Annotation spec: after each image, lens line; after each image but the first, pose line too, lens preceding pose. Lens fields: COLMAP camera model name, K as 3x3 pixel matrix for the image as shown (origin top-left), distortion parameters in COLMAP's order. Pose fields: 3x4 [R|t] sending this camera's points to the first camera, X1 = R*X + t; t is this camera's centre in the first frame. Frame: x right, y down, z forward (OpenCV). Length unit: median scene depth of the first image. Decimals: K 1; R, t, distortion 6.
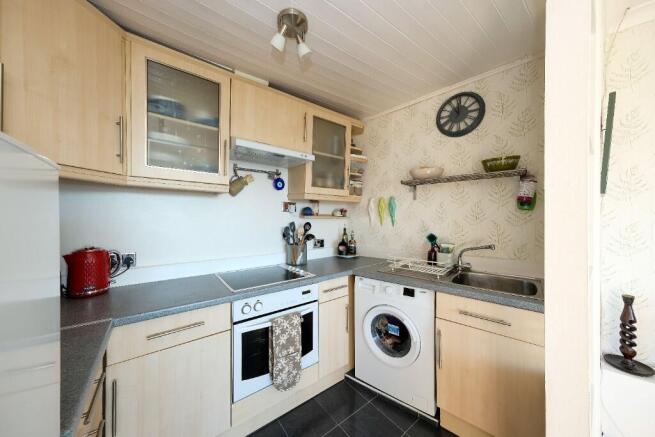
lens RADIAL K [[231.4, 0, 338.5], [0, 231.4, 218.7], [0, 0, 1]] dist [-0.001329, 0.002360]
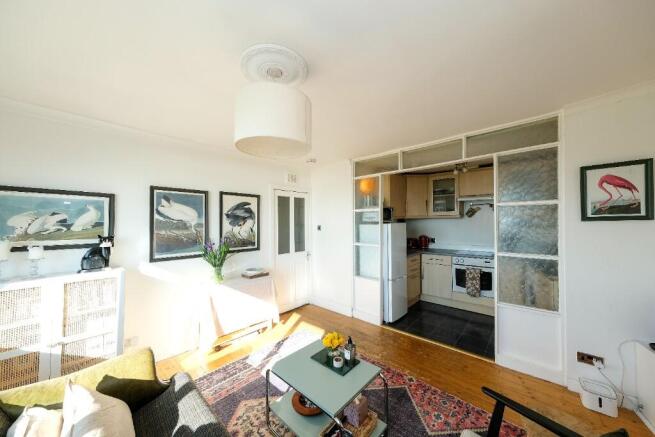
lens RADIAL K [[231.4, 0, 333.6], [0, 231.4, 221.0], [0, 0, 1]] dist [-0.001329, 0.002360]
pose [[0.199020, -0.003229, -0.979990, 1.533375], [0.004888, 0.999985, -0.002302, -0.067697], [0.979983, -0.004332, 0.199033, -0.768779]]
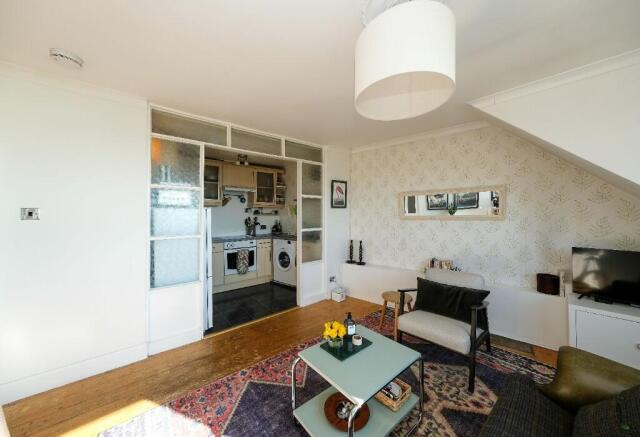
lens RADIAL K [[217.4, 0, 315.2], [0, 217.4, 214.5], [0, 0, 1]] dist [0.000799, 0.000062]
pose [[0.999984, -0.004106, 0.003984, 0.531489], [0.004126, 0.999978, -0.005145, 0.003909], [-0.003962, 0.005161, 0.999979, -1.364196]]
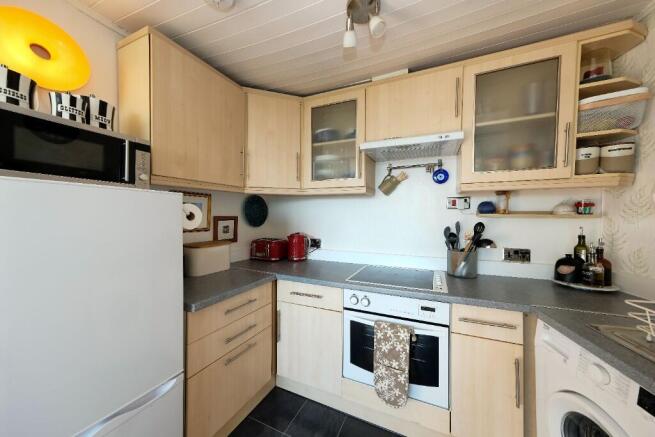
lens RADIAL K [[231.4, 0, 320.6], [0, 231.4, 219.0], [0, 0, 1]] dist [-0.001329, 0.002360]
pose [[0.435728, 0.009316, -0.900030, 0.372021], [-0.009007, 0.999941, 0.005989, 0.005754], [0.900033, 0.005497, 0.435787, 0.283007]]
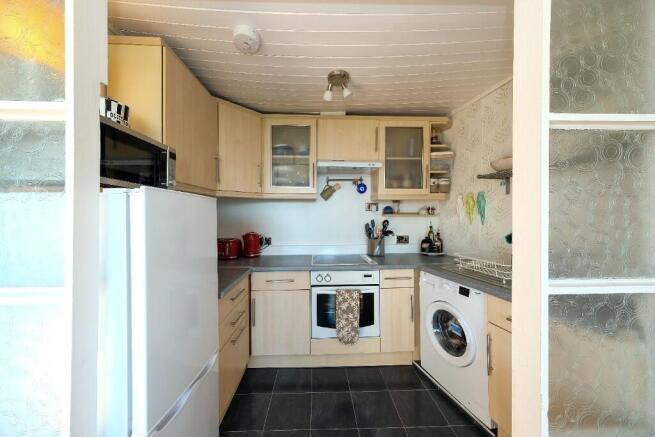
lens RADIAL K [[231.4, 0, 324.3], [0, 231.4, 217.8], [0, 0, 1]] dist [-0.001329, 0.002360]
pose [[0.805035, -0.001757, -0.593225, 0.366186], [0.002544, 0.999997, 0.000490, 0.004897], [0.593222, -0.001904, 0.805037, -0.118967]]
